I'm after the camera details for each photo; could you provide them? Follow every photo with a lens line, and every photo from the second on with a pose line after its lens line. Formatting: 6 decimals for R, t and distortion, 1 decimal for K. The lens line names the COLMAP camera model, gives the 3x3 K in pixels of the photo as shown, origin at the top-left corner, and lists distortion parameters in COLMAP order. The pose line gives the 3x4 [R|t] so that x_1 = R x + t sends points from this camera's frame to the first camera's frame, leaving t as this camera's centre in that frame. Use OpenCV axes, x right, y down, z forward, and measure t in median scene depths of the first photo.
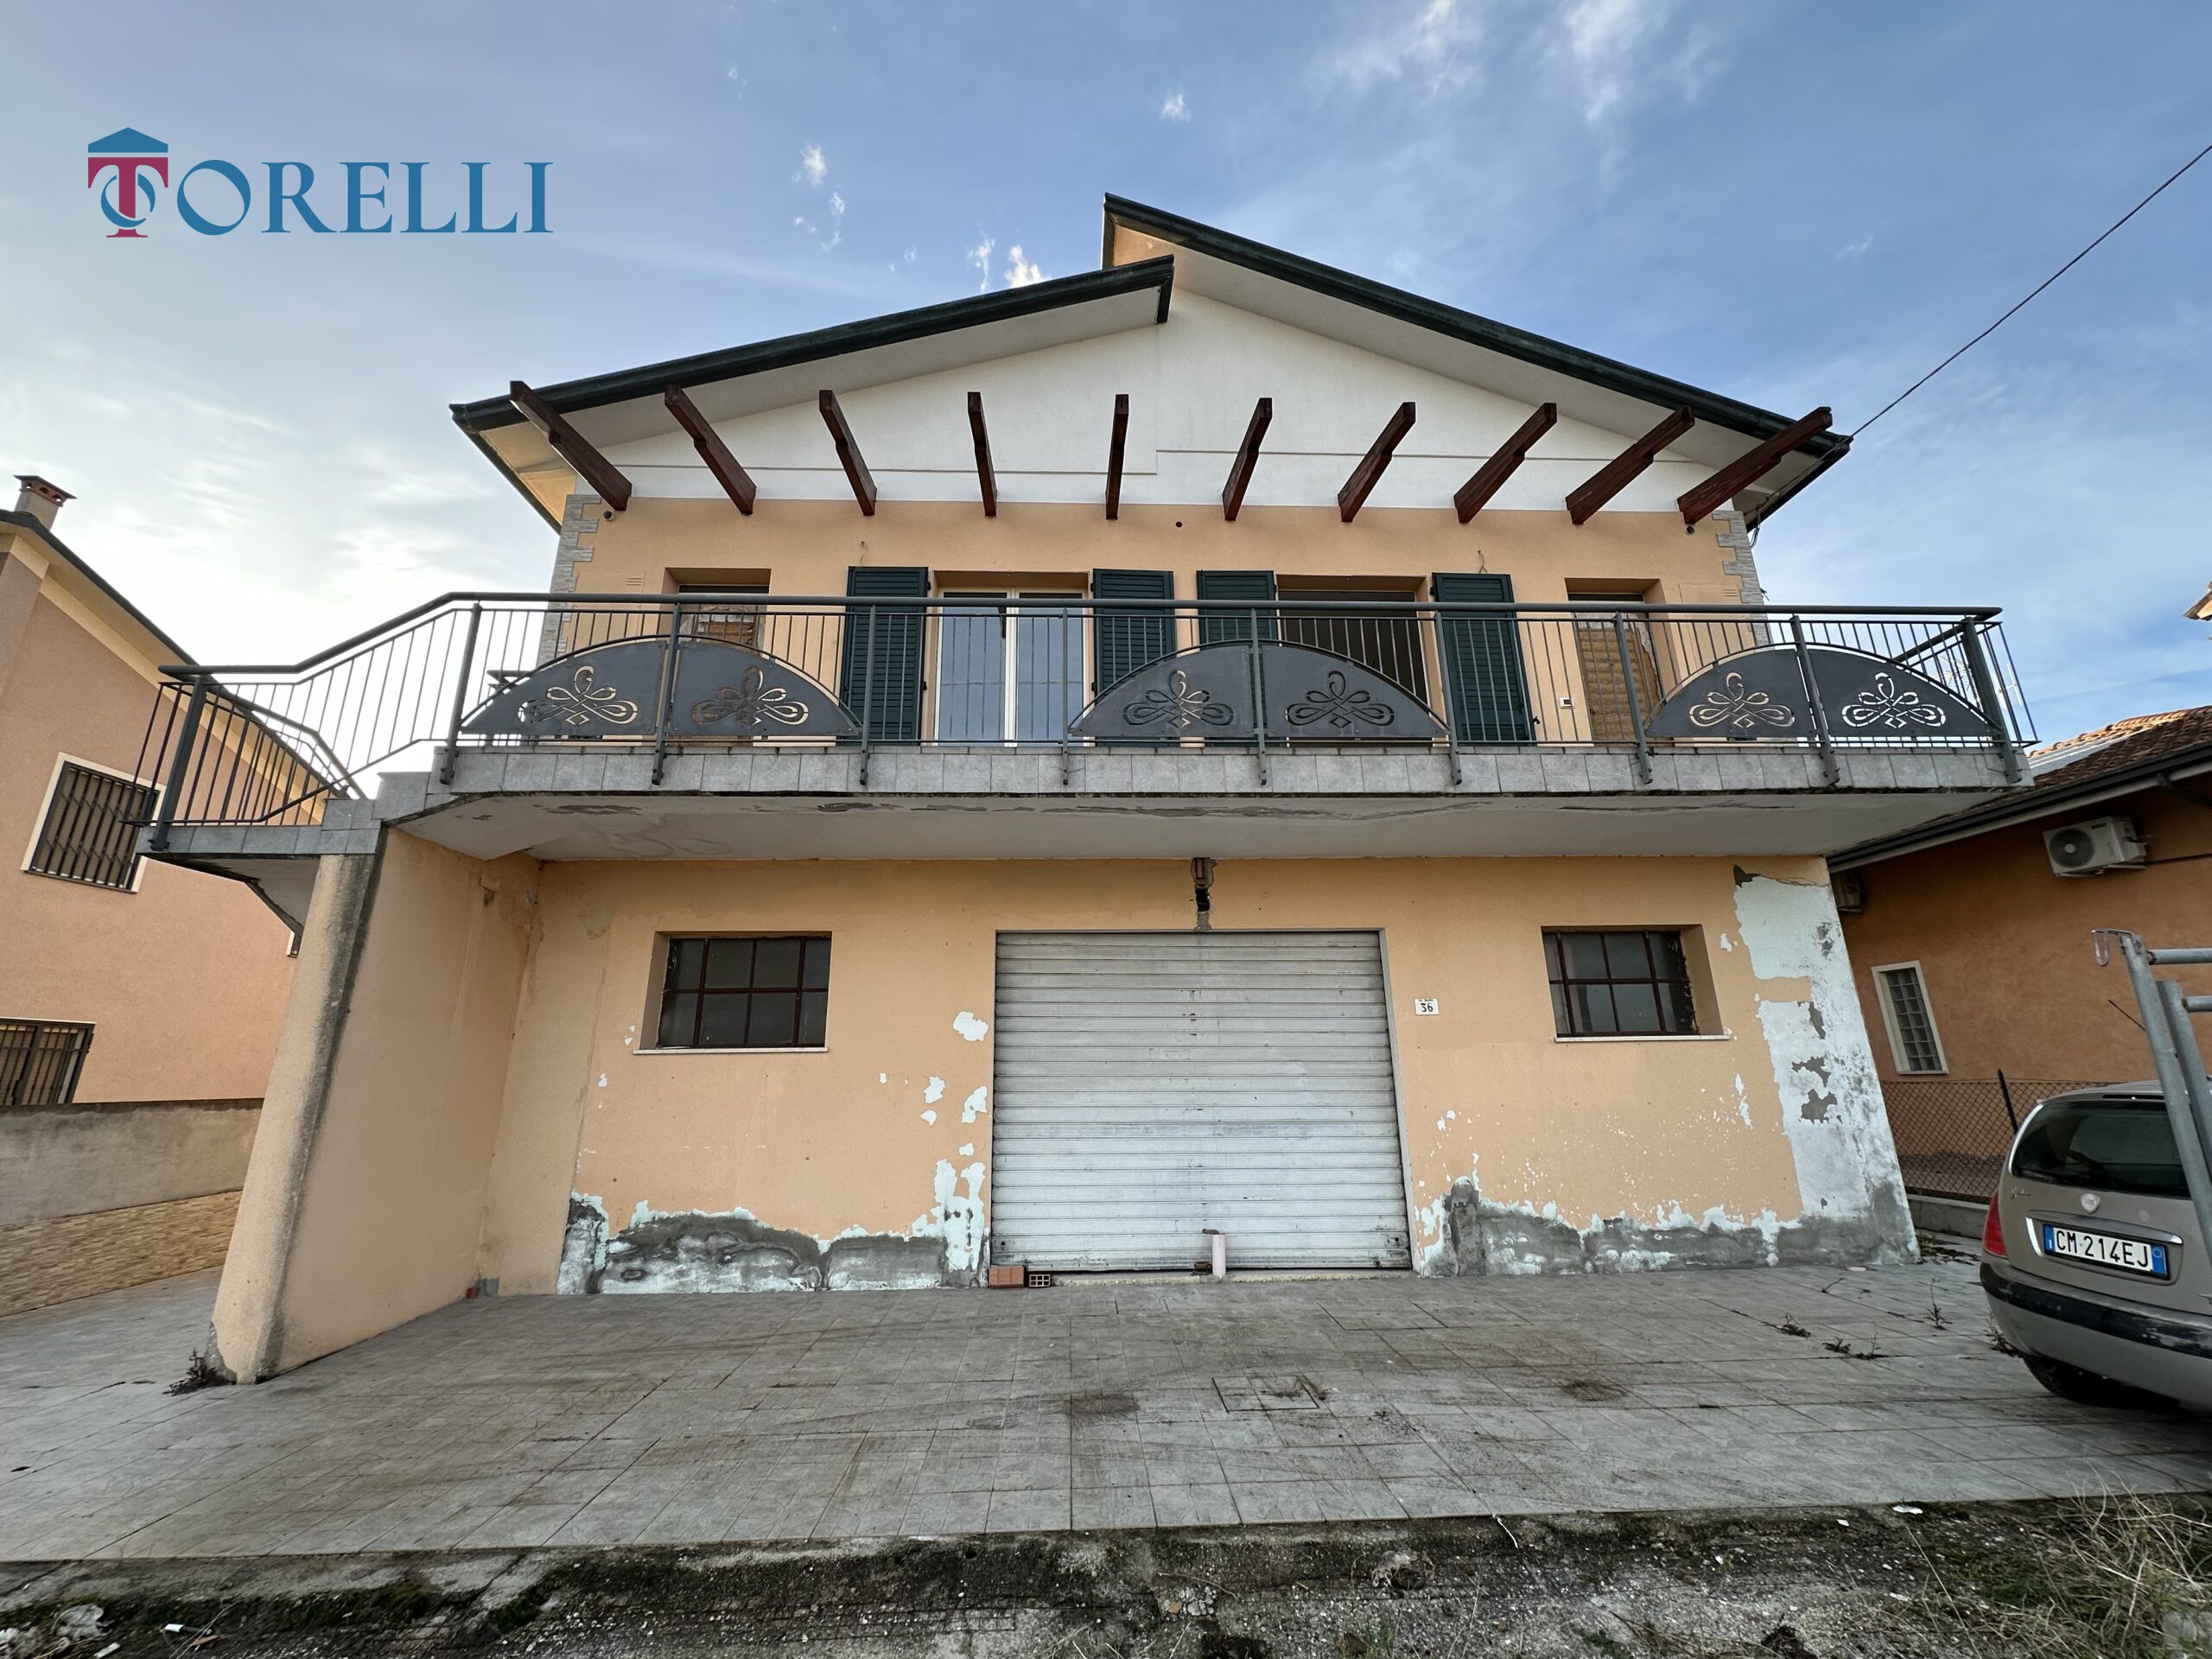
lens RADIAL K [[877.3, 0, 1105.8], [0, 877.3, 830.9], [0, 0, 1]] dist [-0.001499, 0.000278]
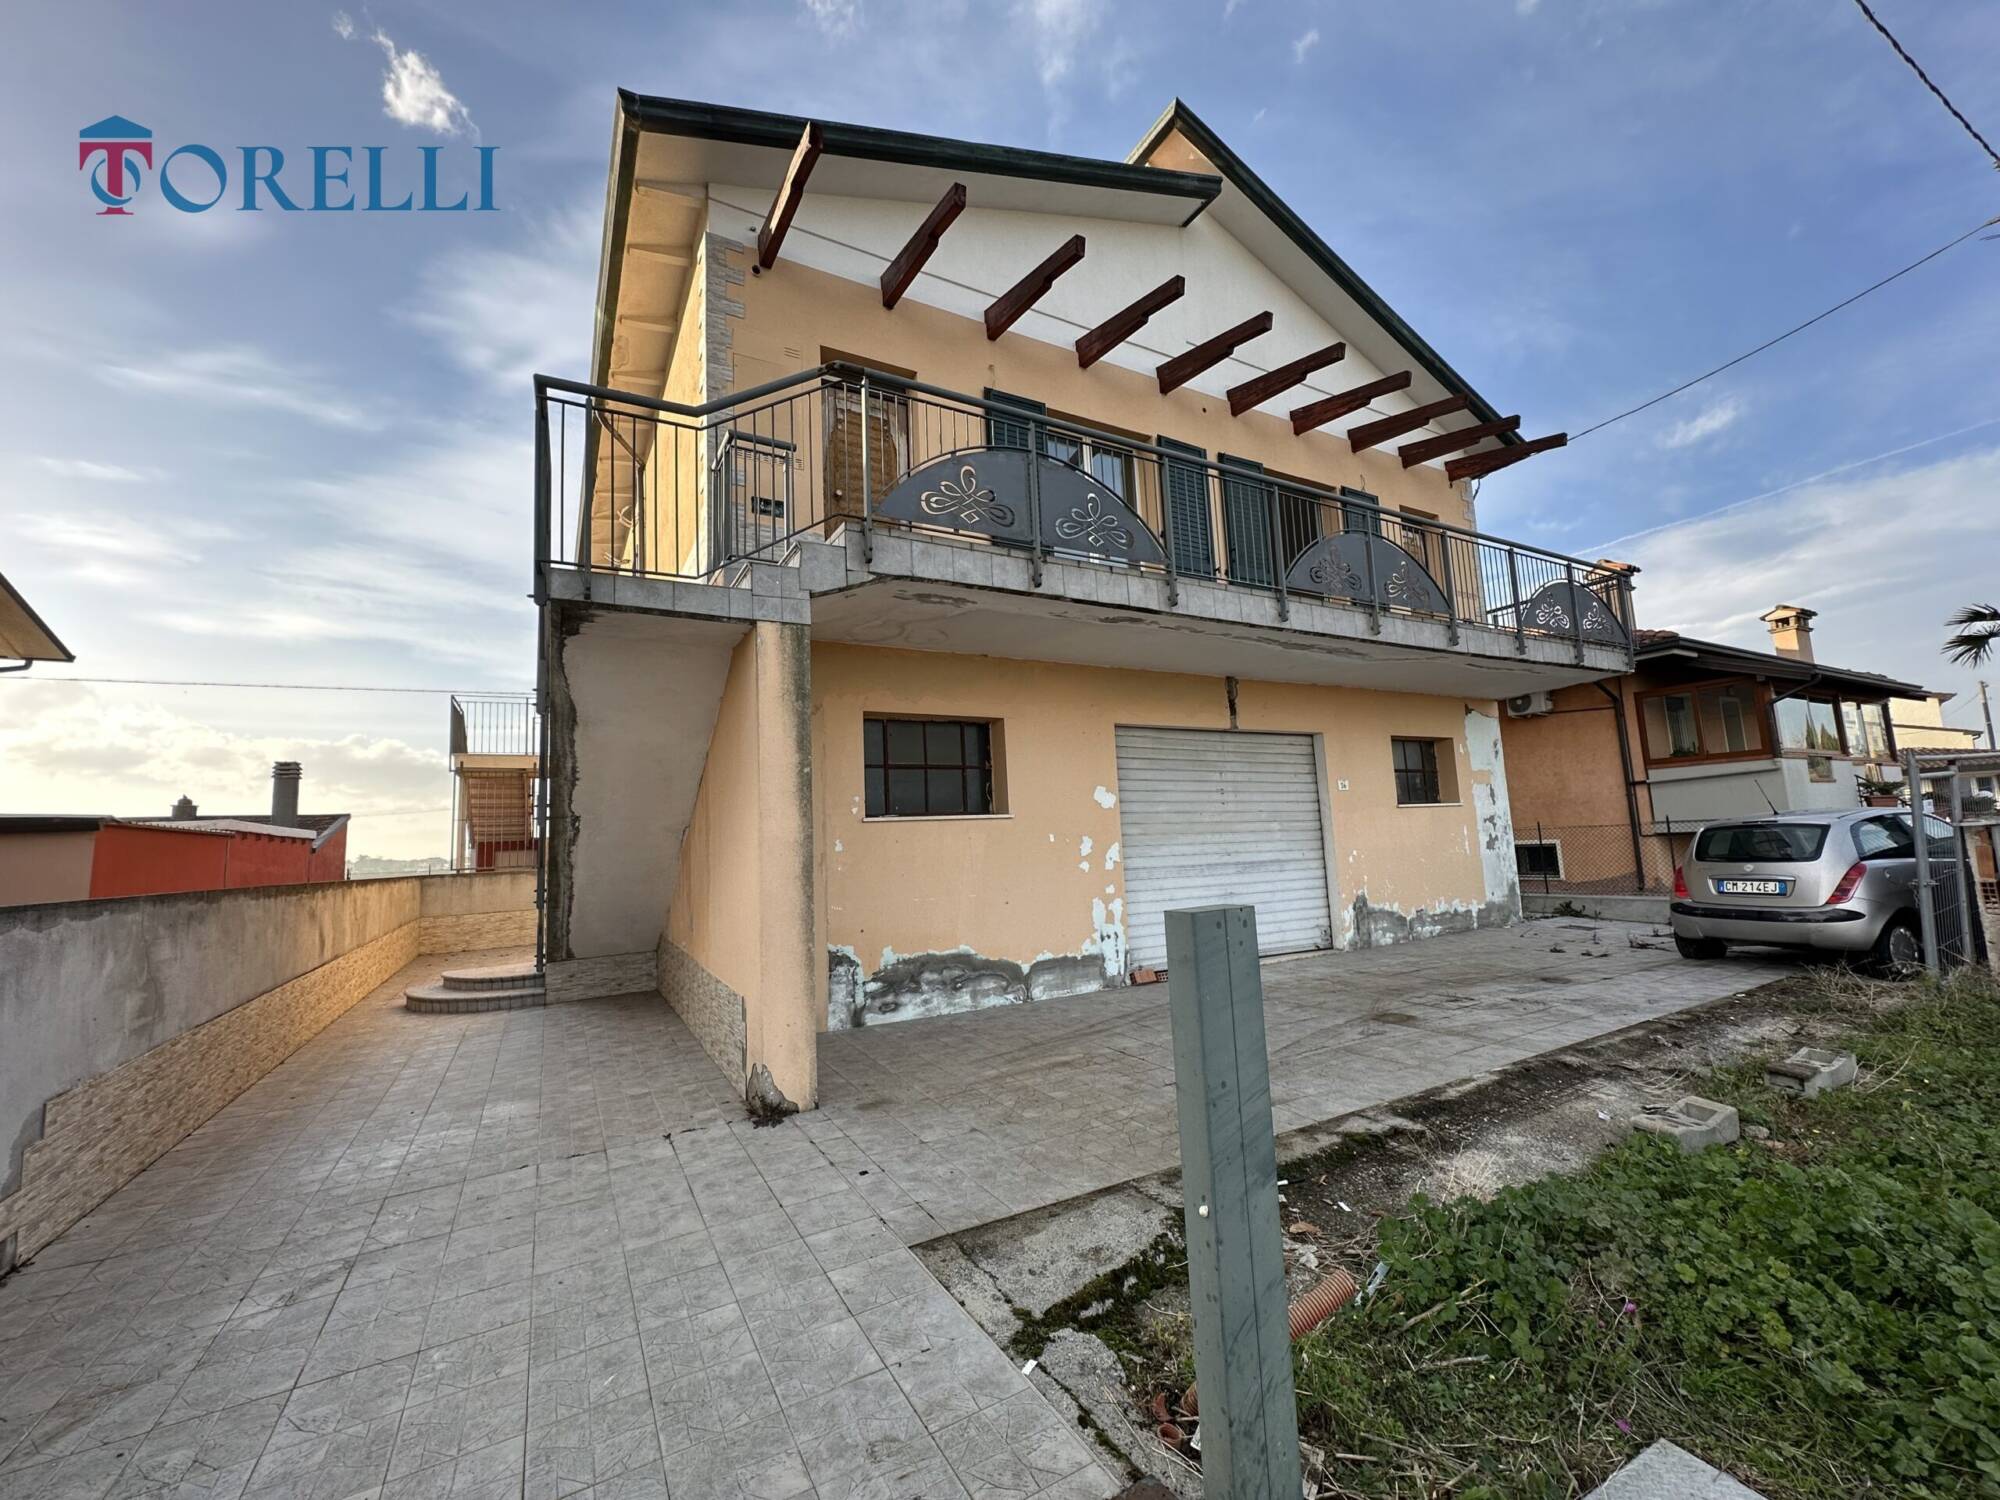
lens RADIAL K [[793.2, 0, 1000.9], [0, 793.2, 751.7], [0, 0, 1]] dist [-0.001499, 0.000278]
pose [[0.891036, 0.026138, 0.453179, -0.861746], [-0.090066, 0.988672, 0.120064, 0.033780], [-0.444908, -0.147798, 0.883297, 0.060121]]
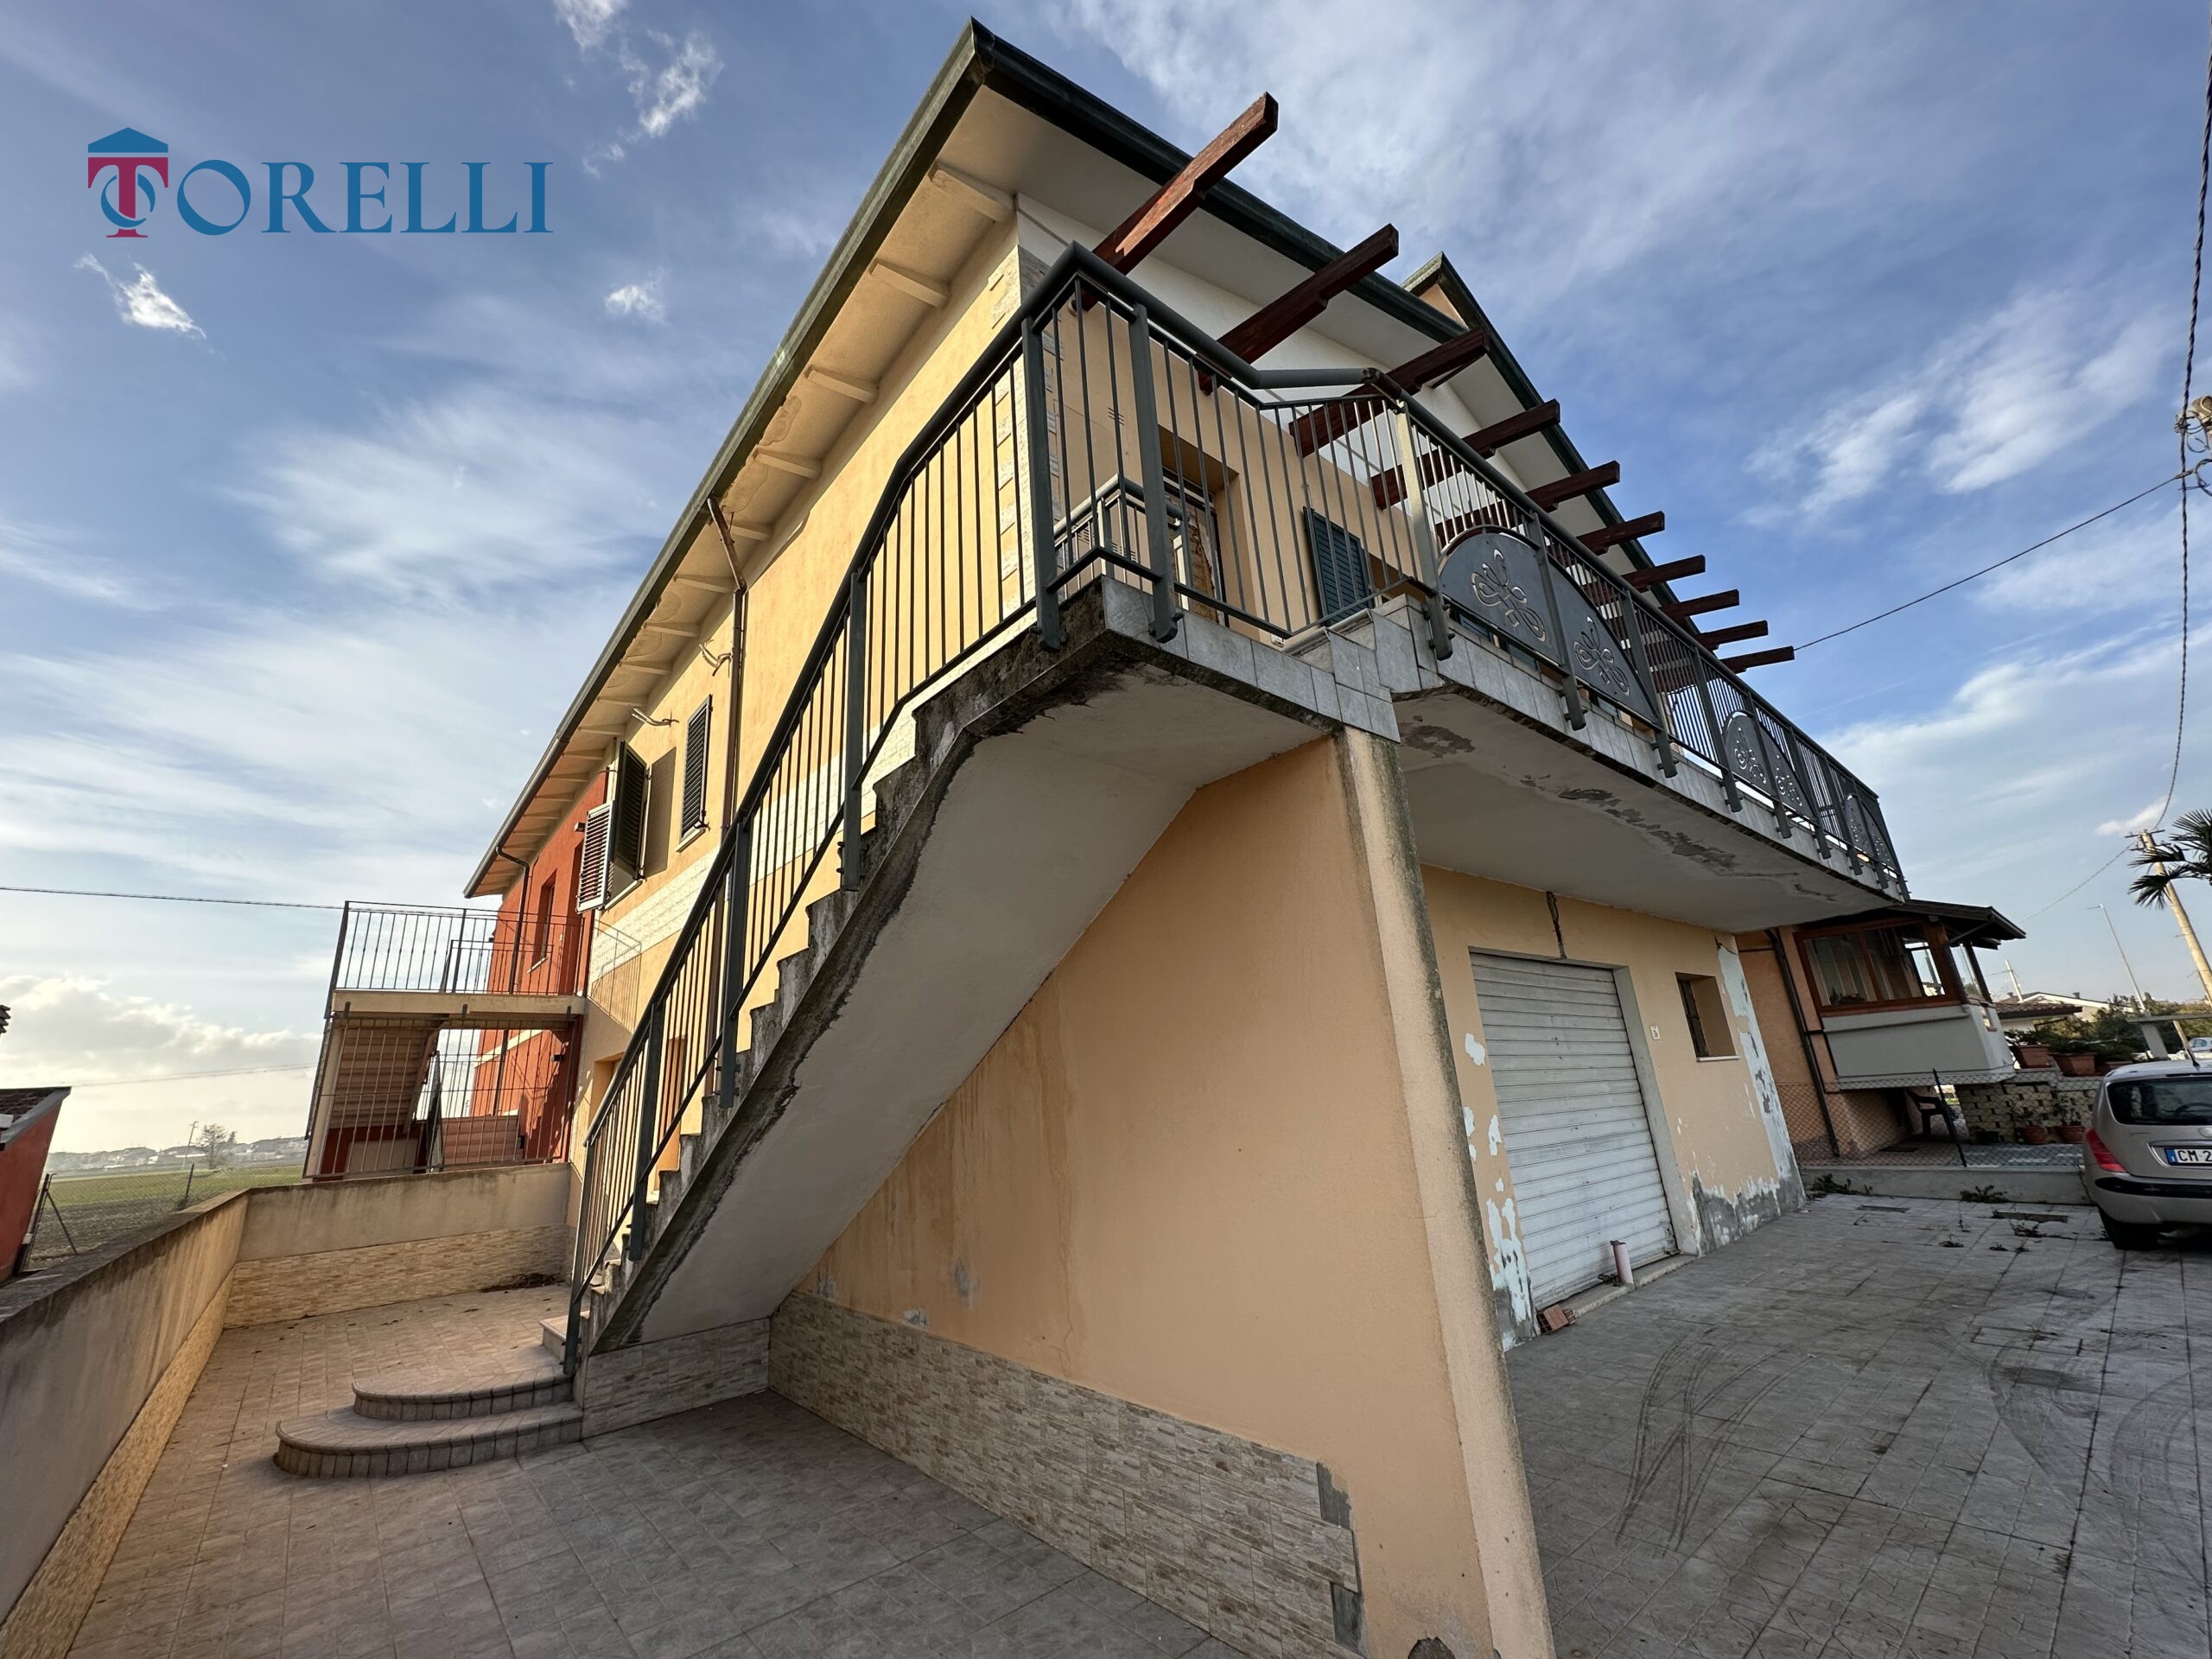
lens RADIAL K [[877.3, 0, 1106.4], [0, 877.3, 830.1], [0, 0, 1]] dist [-0.001499, 0.000278]
pose [[0.788329, 0.148158, 0.597149, -1.097790], [-0.115400, 0.988954, -0.093022, 0.133333], [-0.604335, 0.004421, 0.796718, 0.531597]]
